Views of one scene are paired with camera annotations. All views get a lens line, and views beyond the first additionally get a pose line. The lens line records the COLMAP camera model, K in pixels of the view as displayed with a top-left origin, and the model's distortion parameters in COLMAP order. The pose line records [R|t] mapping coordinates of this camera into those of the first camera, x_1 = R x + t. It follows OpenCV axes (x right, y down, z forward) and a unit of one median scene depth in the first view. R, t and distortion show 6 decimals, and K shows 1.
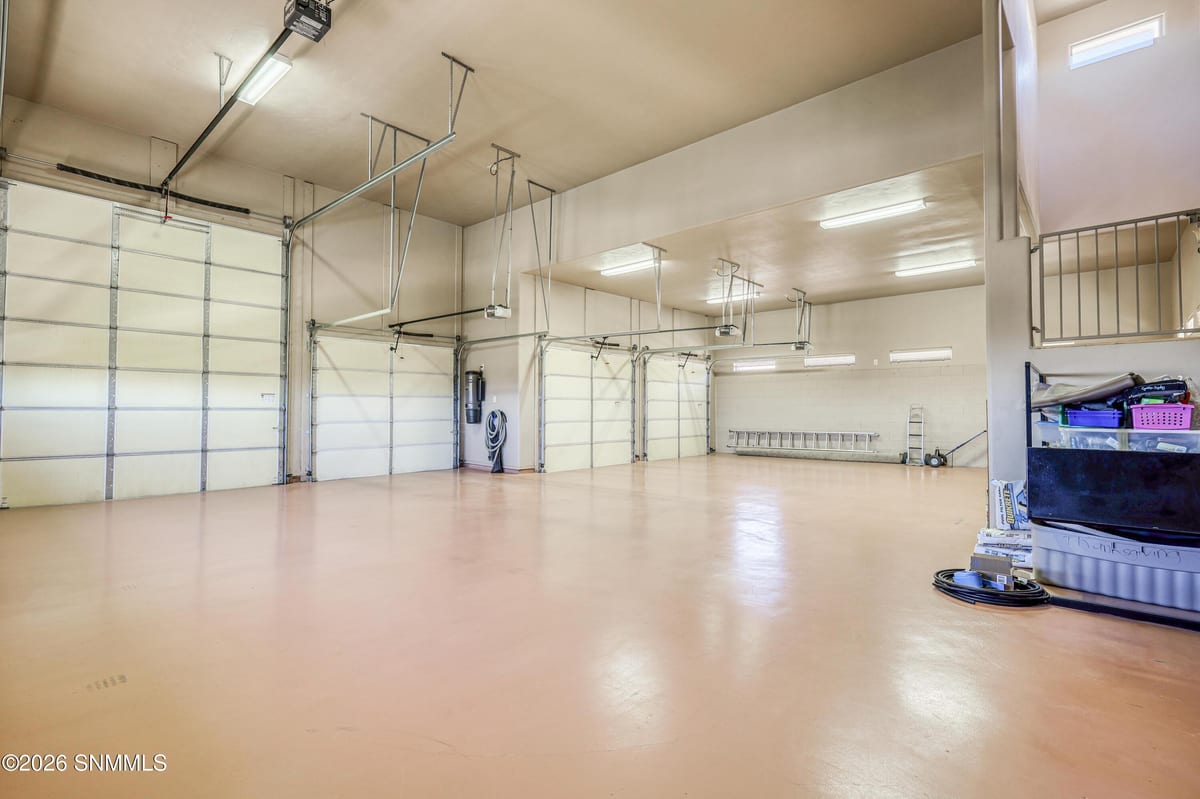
lens RADIAL K [[543.3, 0, 600.6], [0, 543.3, 399.4], [0, 0, 1]] dist [0.002713, 0.000240]
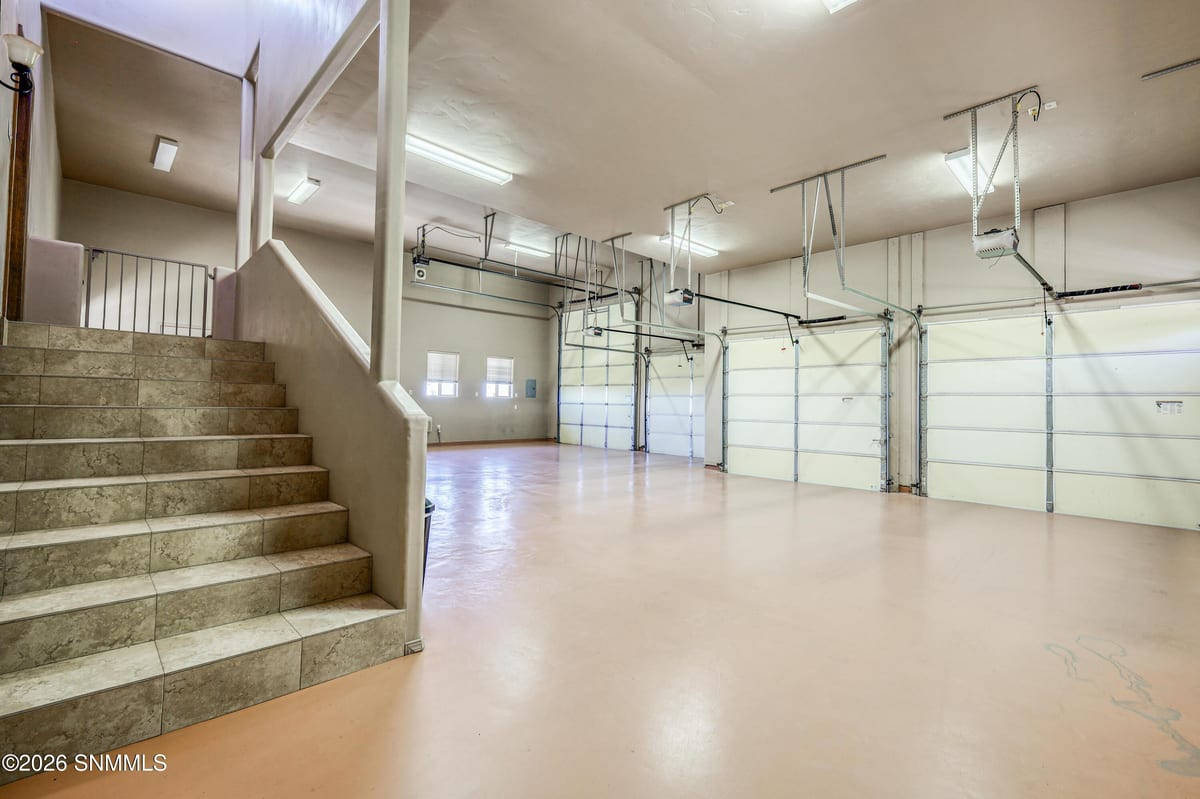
lens RADIAL K [[543.3, 0, 603.3], [0, 543.3, 392.2], [0, 0, 1]] dist [0.002713, 0.000240]
pose [[-0.065128, -0.030976, -0.997396, 0.811415], [-0.010021, 0.999488, -0.030387, 0.023465], [0.997827, 0.008016, -0.065405, 0.780508]]
